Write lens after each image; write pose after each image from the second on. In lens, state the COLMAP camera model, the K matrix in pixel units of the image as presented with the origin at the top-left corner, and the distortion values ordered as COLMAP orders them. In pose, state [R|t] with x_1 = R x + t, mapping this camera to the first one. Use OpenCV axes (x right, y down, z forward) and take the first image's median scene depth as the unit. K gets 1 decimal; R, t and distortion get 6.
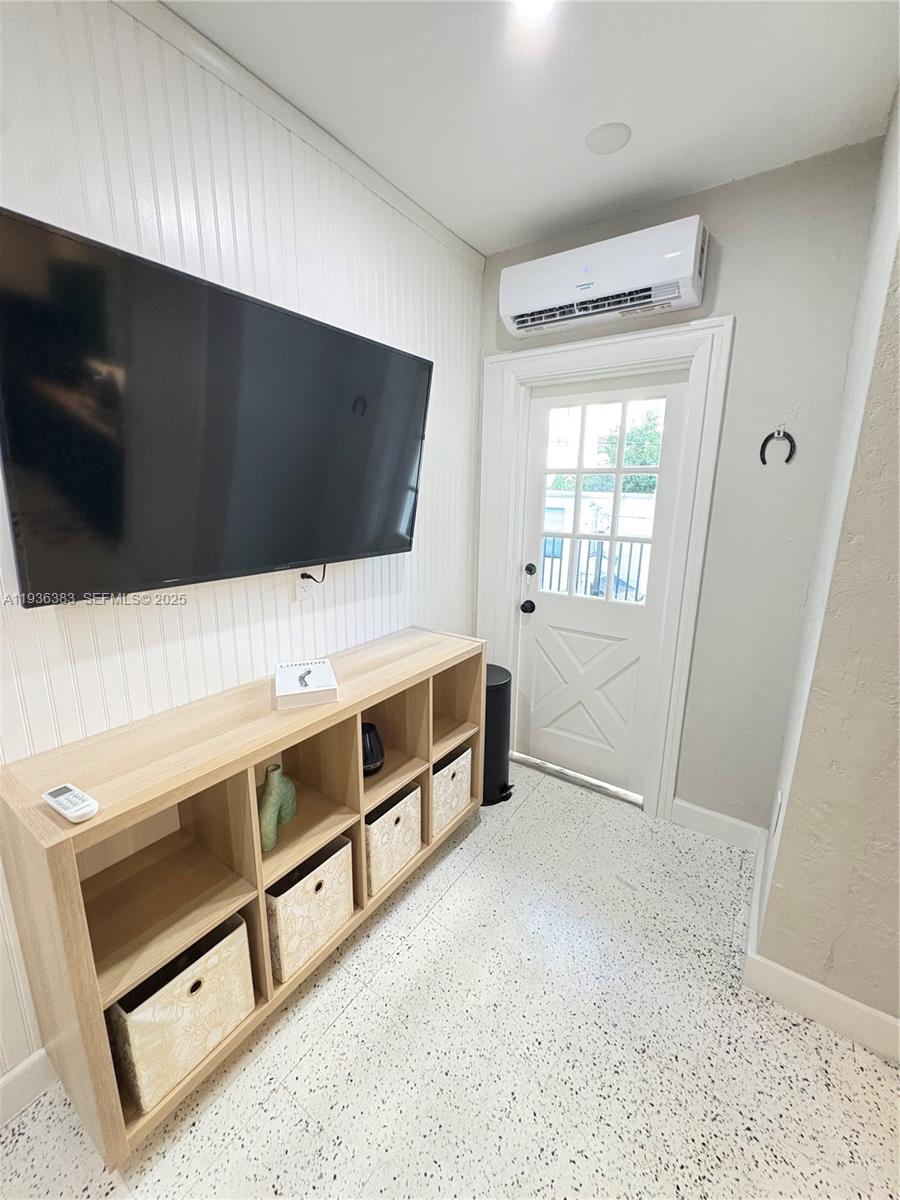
lens RADIAL K [[475.0, 0, 449.9], [0, 475.0, 597.8], [0, 0, 1]] dist [-0.003994, 0.000812]
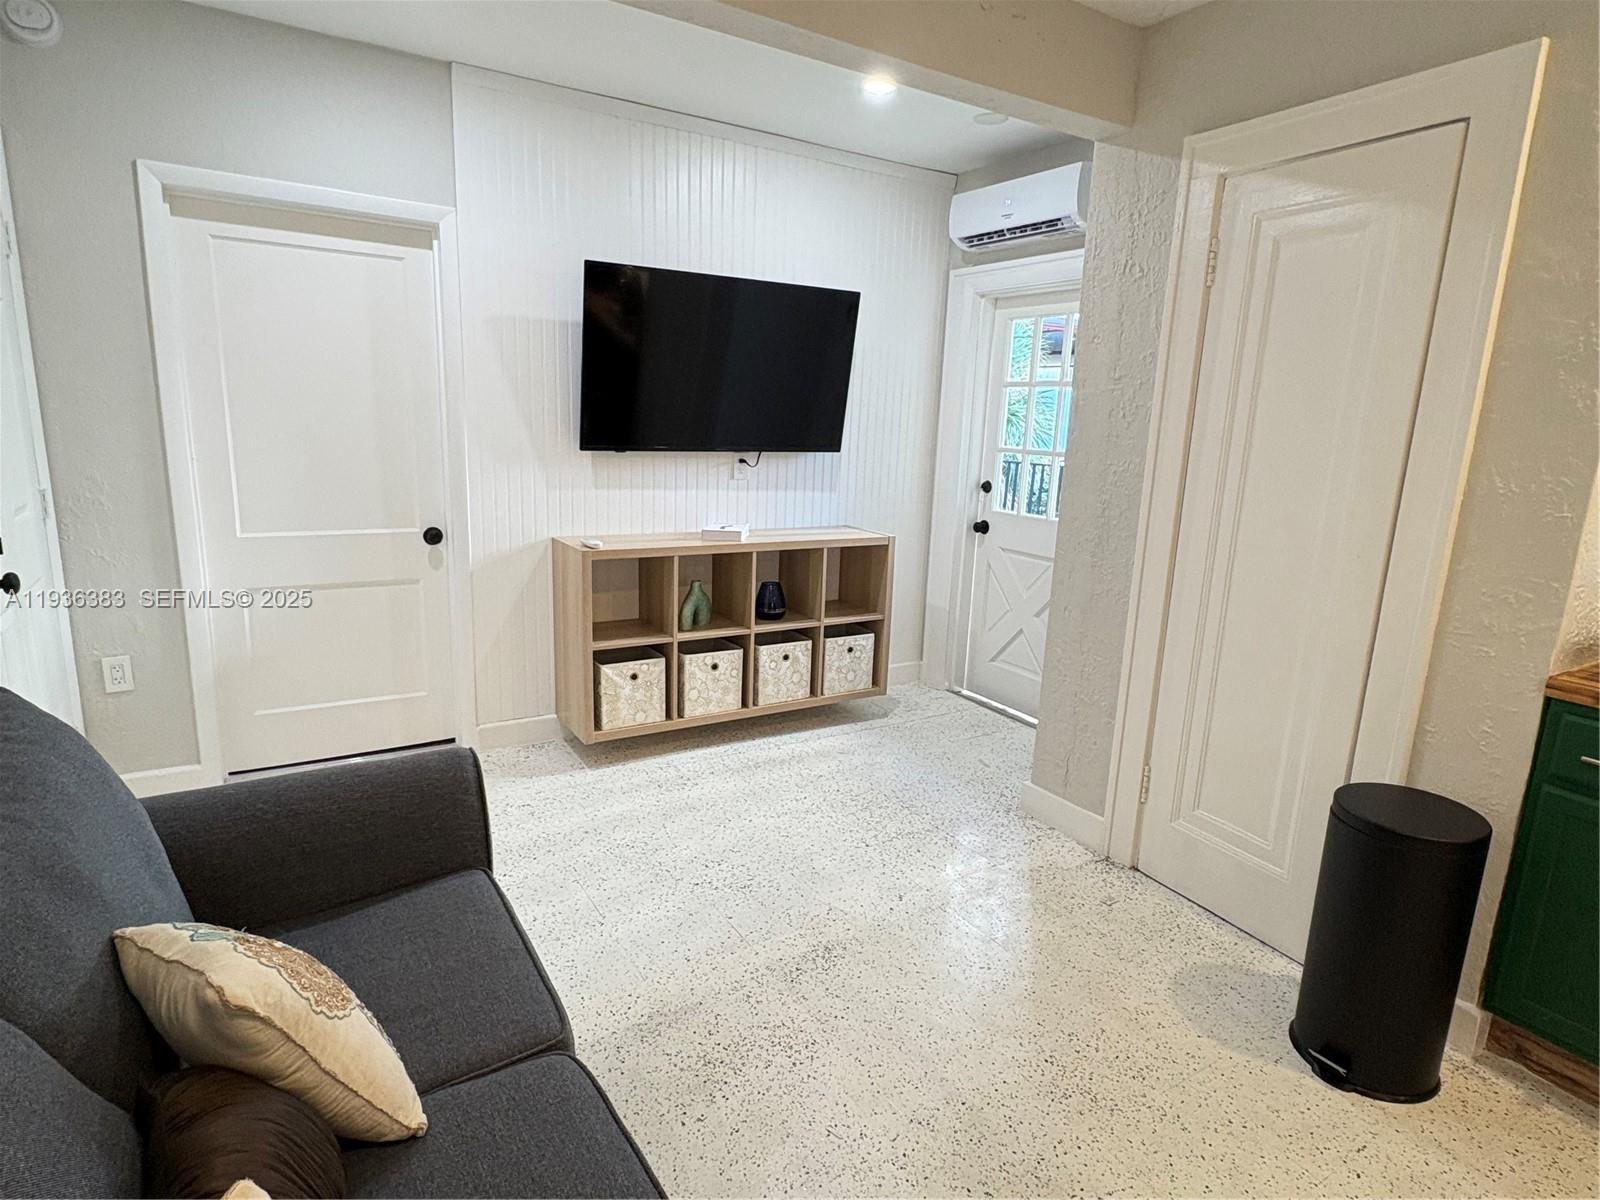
lens RADIAL K [[882.2, 0, 805.1], [0, 882.2, 601.6], [0, 0, 1]] dist [0.002903, -0.000711]
pose [[0.917086, 0.108274, -0.383707, 0.761634], [-0.113924, 0.993457, 0.008048, 0.276189], [0.382067, 0.036332, 0.923420, -1.070665]]
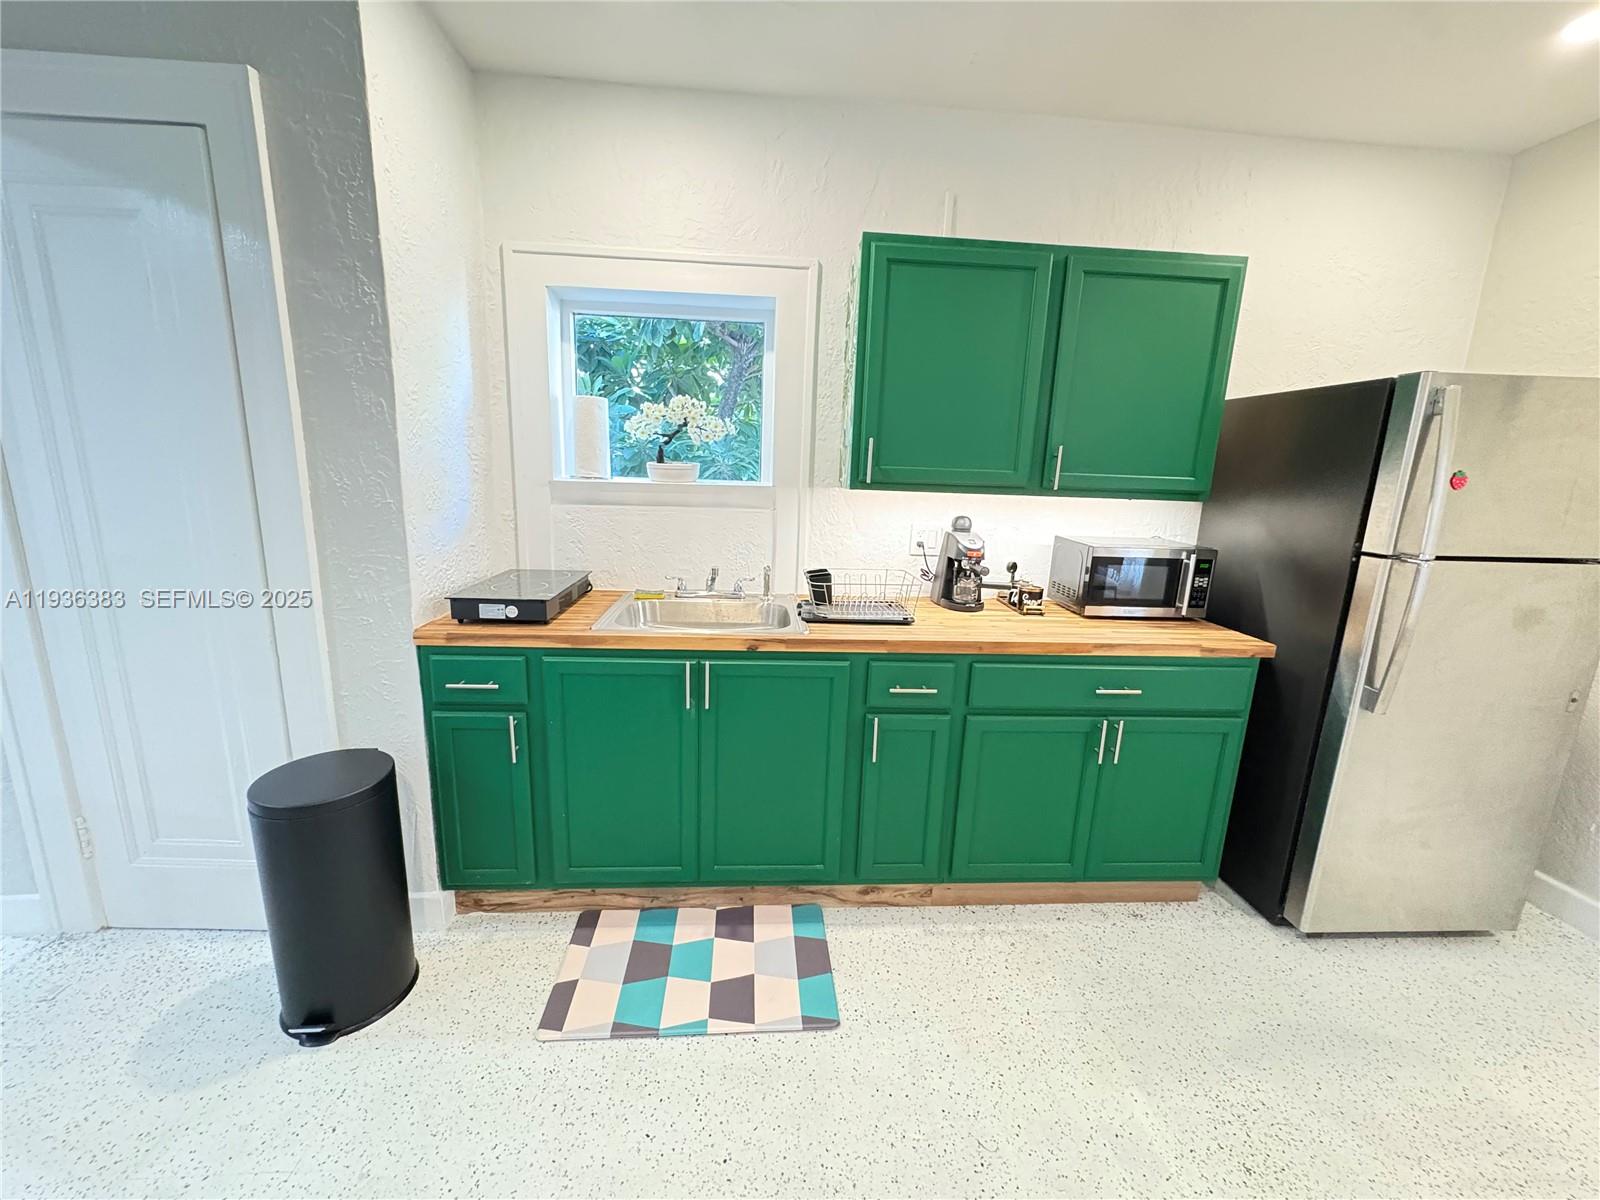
lens RADIAL K [[633.4, 0, 799.6], [0, 633.4, 594.9], [0, 0, 1]] dist [-0.003994, 0.000812]
pose [[0.784714, -0.110887, 0.609859, 1.037586], [0.103769, 0.993485, 0.047117, 0.238636], [-0.611111, 0.026311, 0.791108, -0.878311]]
